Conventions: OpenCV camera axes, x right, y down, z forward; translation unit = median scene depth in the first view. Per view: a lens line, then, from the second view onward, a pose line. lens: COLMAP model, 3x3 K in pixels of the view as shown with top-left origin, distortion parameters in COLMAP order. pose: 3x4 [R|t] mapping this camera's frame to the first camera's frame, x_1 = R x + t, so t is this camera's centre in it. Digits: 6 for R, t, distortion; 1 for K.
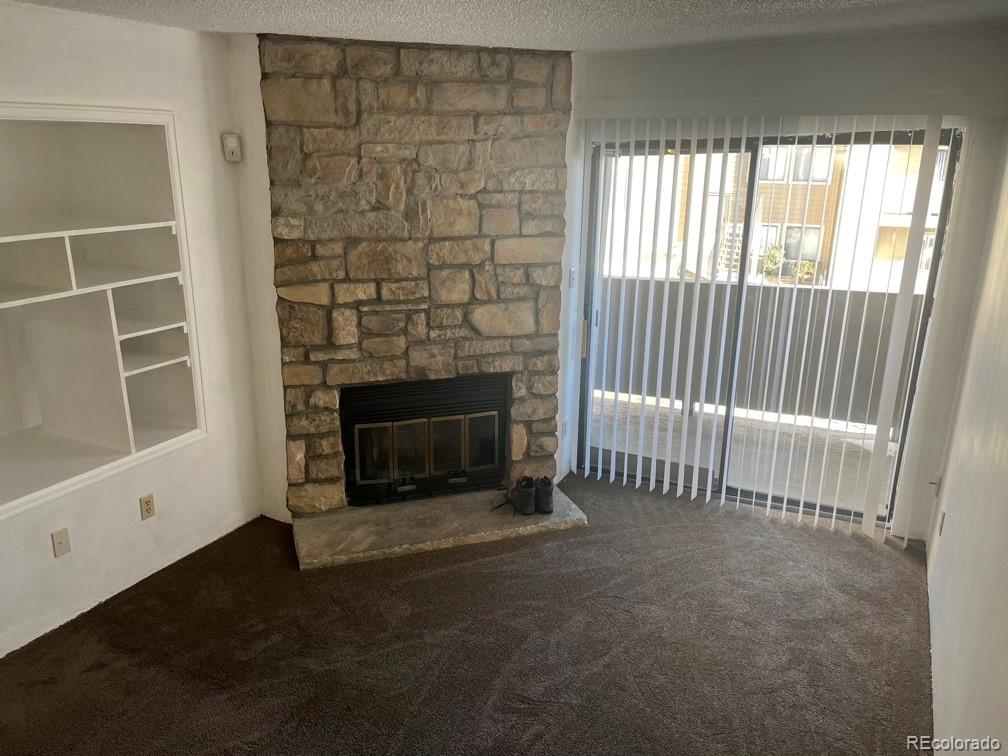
lens RADIAL K [[765.0, 0, 506.0], [0, 765.0, 374.1], [0, 0, 1]] dist [0.015031, -0.007323]
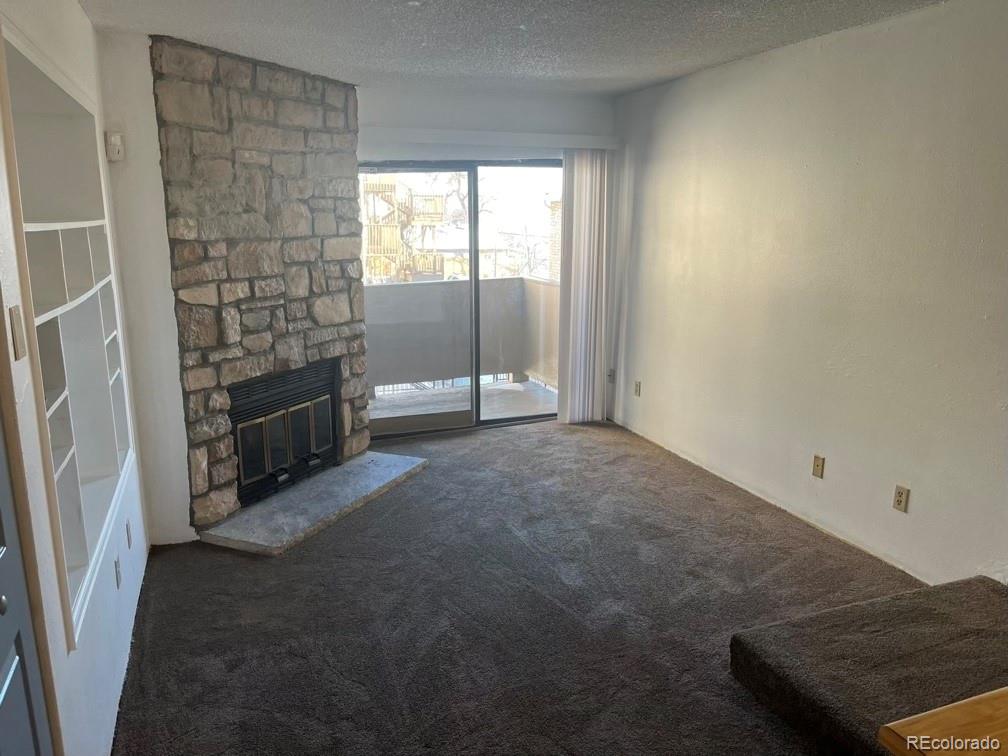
lens RADIAL K [[765.0, 0, 504.7], [0, 765.0, 382.7], [0, 0, 1]] dist [0.015031, -0.007323]
pose [[0.683160, -0.169378, 0.710354, -0.703877], [0.215792, 0.976114, 0.025215, 0.066023], [-0.697657, 0.136063, 0.703392, 0.031723]]
